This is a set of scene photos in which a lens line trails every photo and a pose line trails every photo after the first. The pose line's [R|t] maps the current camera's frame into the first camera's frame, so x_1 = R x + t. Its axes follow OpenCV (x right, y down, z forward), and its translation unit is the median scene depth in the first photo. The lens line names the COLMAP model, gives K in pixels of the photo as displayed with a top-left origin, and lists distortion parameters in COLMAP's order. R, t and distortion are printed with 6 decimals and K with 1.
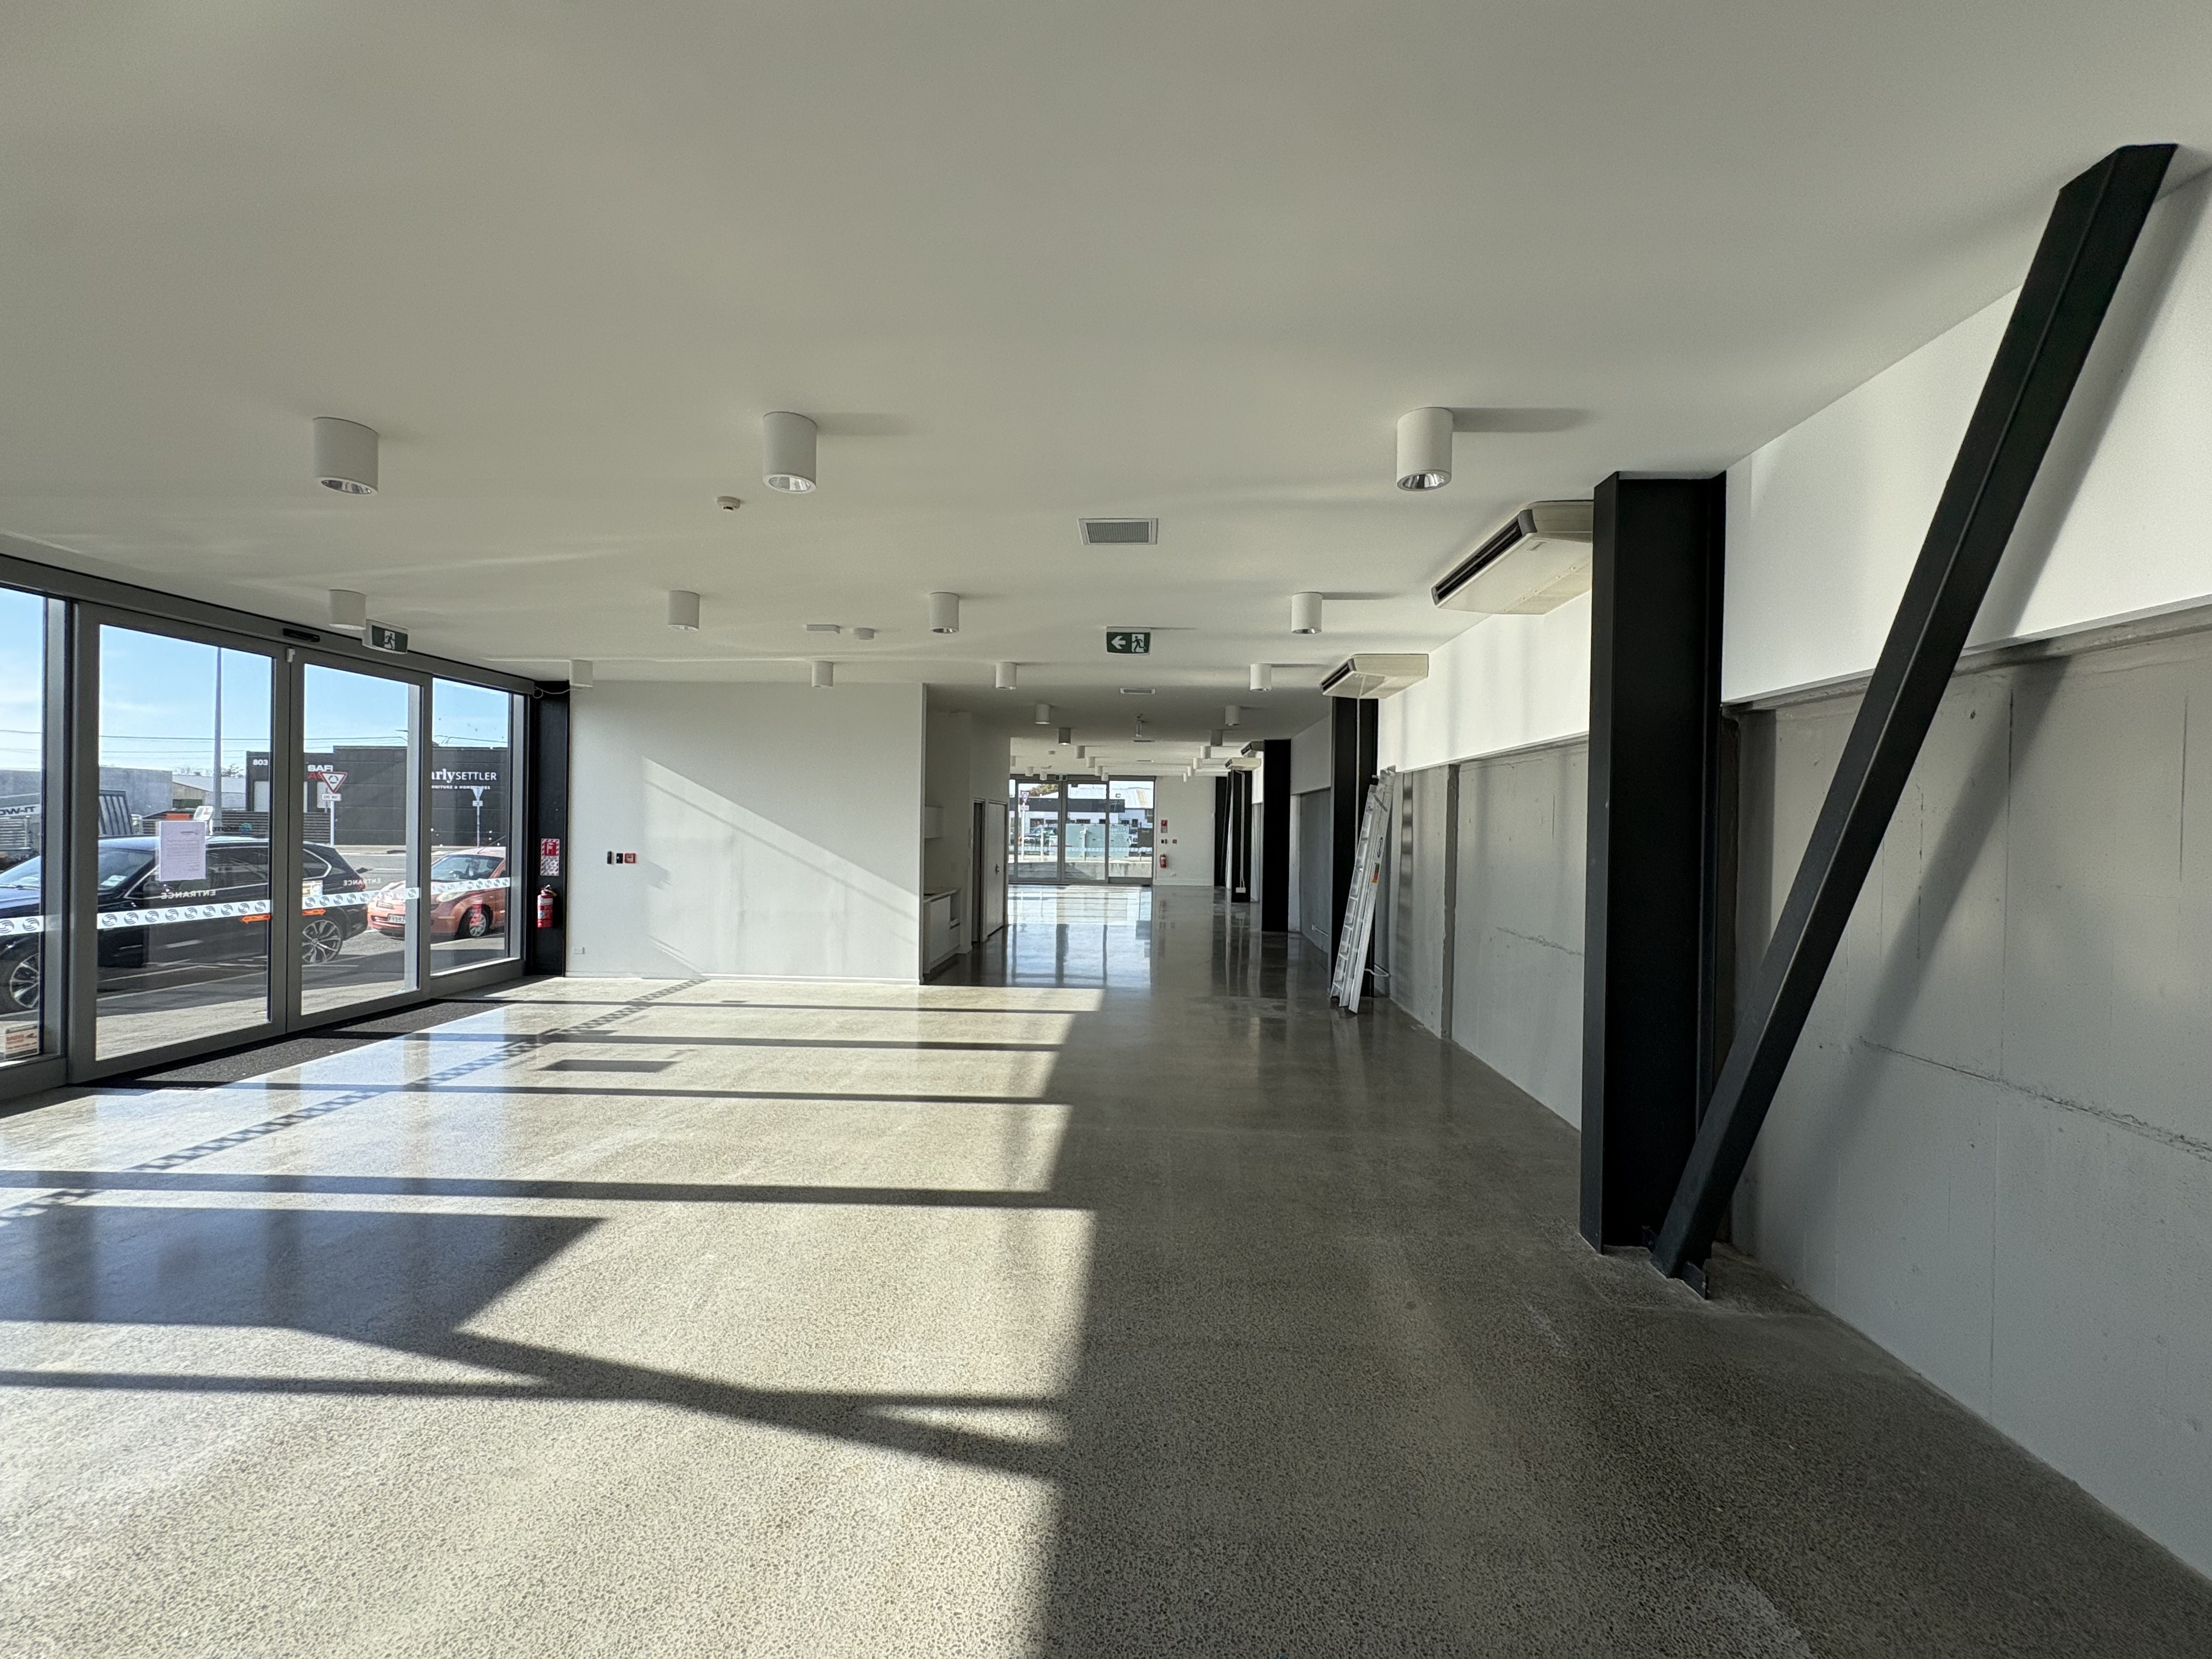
lens RADIAL K [[883.5, 0, 1100.1], [0, 883.5, 832.6], [0, 0, 1]] dist [0.000873, 0.000380]
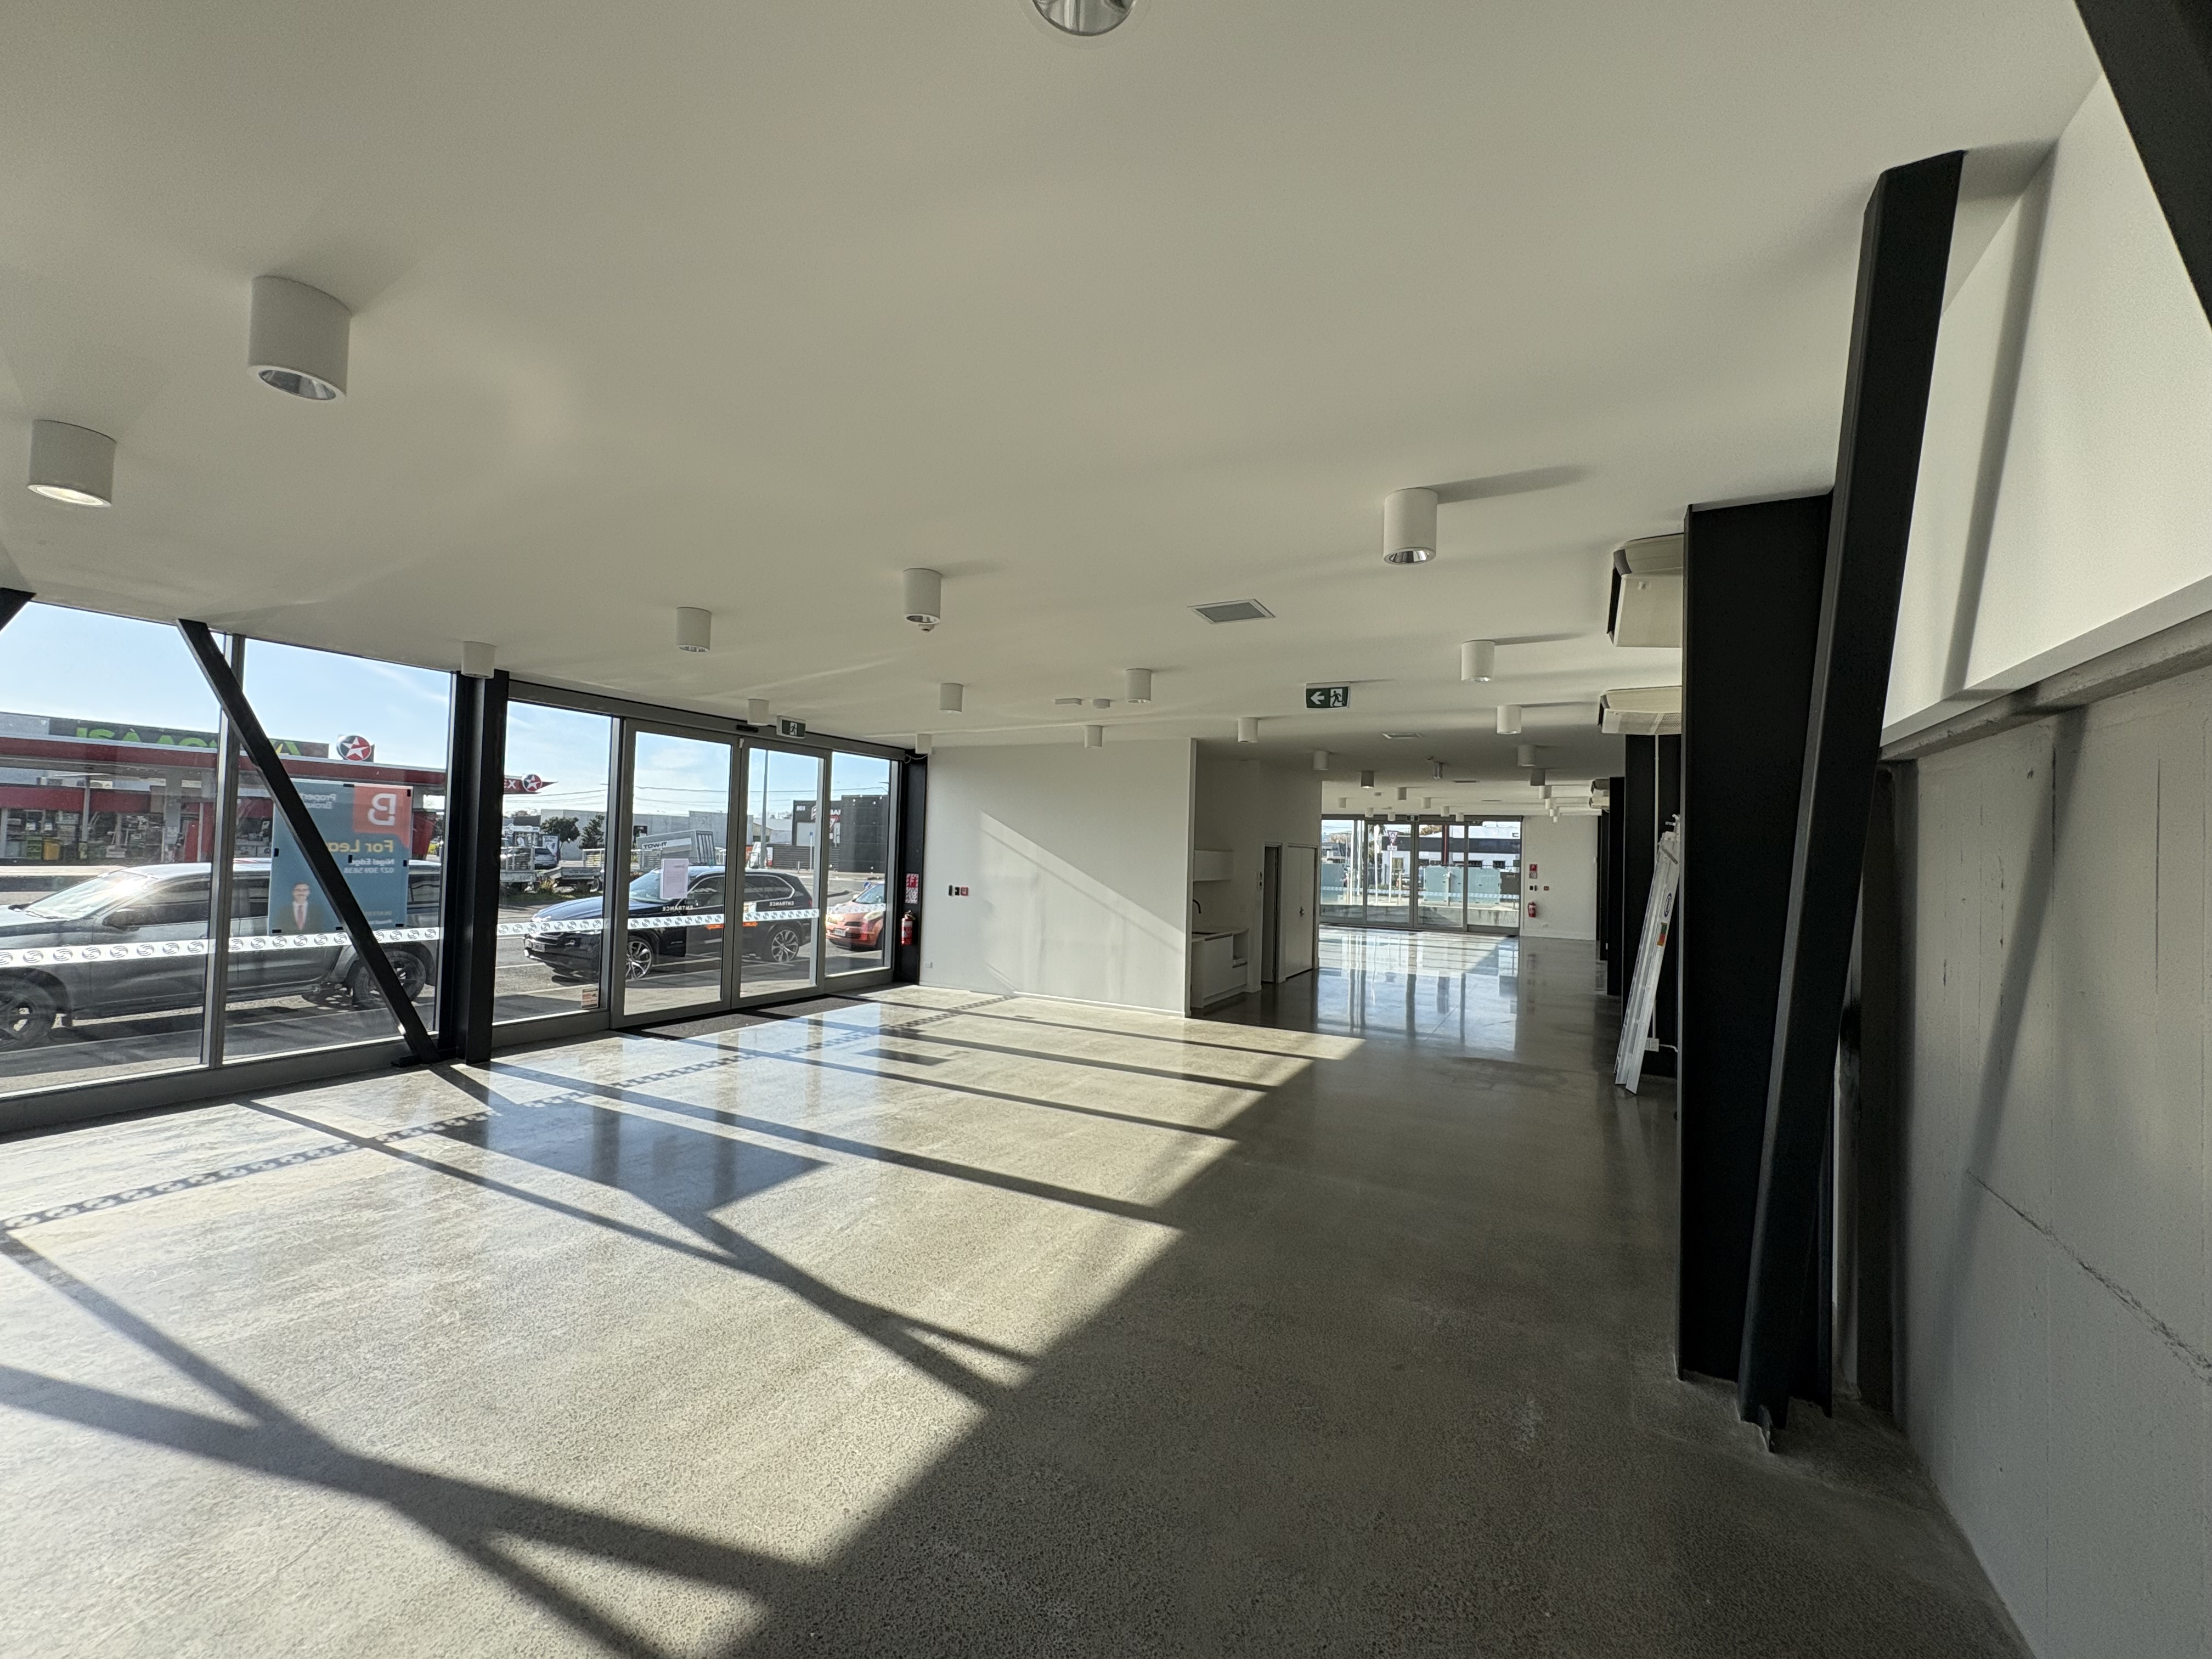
lens RADIAL K [[896.0, 0, 1110.1], [0, 896.0, 832.2], [0, 0, 1]] dist [0.001351, 0.000074]
pose [[0.903131, 0.001147, -0.429363, 0.240928], [-0.019003, 0.999123, -0.037303, -0.013900], [0.428944, 0.041849, 0.902361, -0.041917]]
